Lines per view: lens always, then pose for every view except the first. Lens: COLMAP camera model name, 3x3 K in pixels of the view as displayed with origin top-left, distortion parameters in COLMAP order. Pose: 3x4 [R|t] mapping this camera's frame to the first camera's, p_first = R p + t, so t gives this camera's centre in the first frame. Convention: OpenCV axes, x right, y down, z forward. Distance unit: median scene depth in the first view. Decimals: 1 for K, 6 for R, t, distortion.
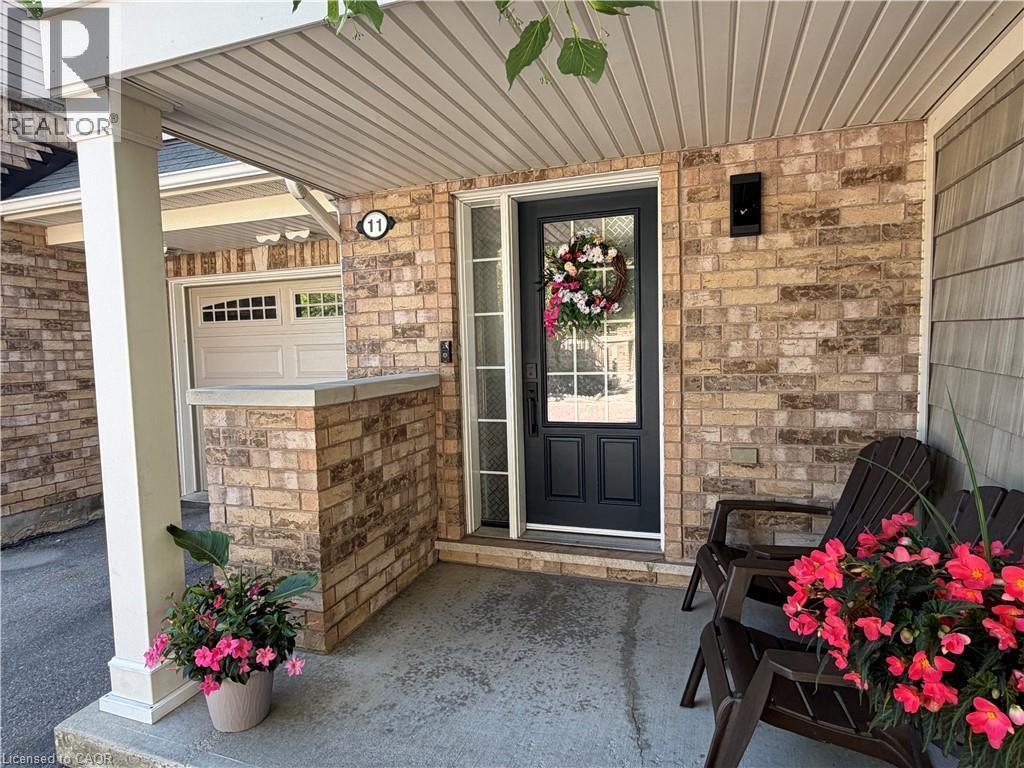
lens RADIAL K [[590.3, 0, 510.0], [0, 590.3, 383.4], [0, 0, 1]] dist [-0.000788, -0.000094]
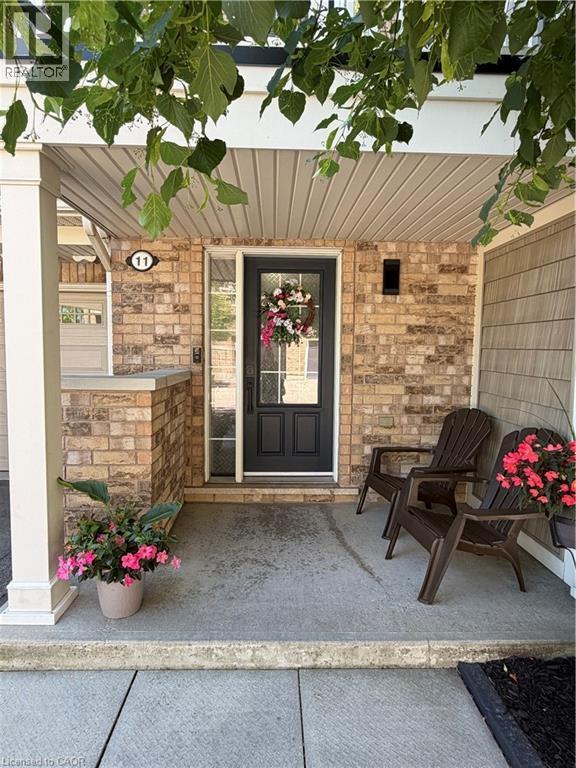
lens RADIAL K [[442.7, 0, 286.8], [0, 442.7, 380.0], [0, 0, 1]] dist [-0.000788, -0.000094]
pose [[0.929050, 0.014483, 0.369669, -0.333770], [-0.011986, 0.999887, -0.009049, 0.015539], [-0.369759, 0.003976, 0.929119, -0.090349]]
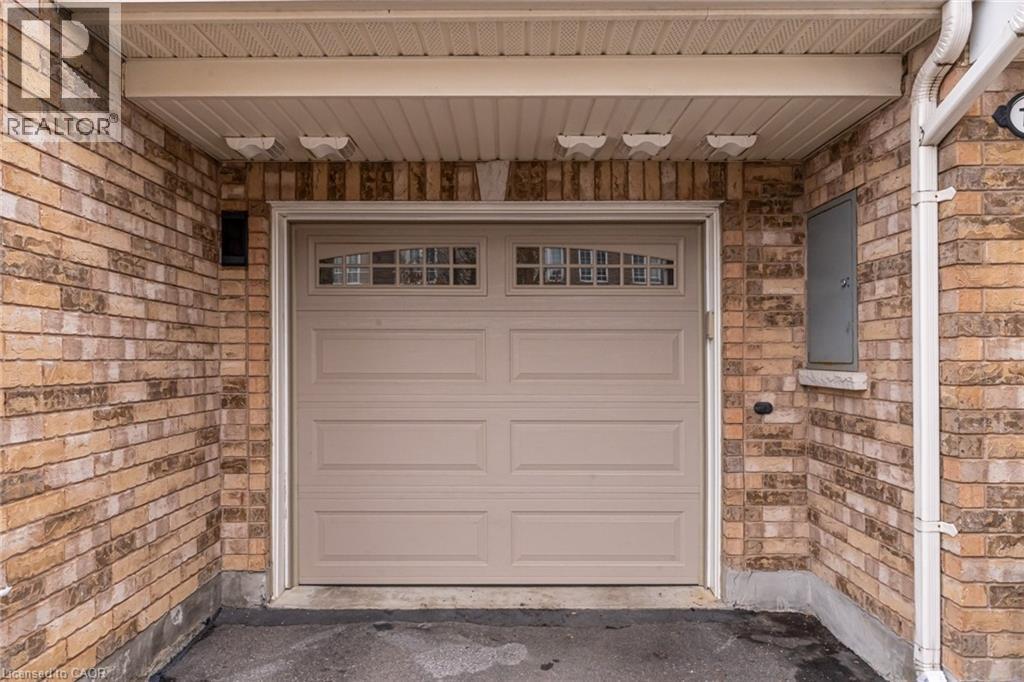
lens RADIAL K [[646.9, 0, 511.4], [0, 646.9, 350.6], [0, 0, 1]] dist [-0.003815, -0.000853]
pose [[0.944554, 0.029152, 0.327061, -1.043287], [-0.003843, 0.996965, -0.077762, 0.015430], [-0.328335, 0.072193, 0.941798, 0.671933]]
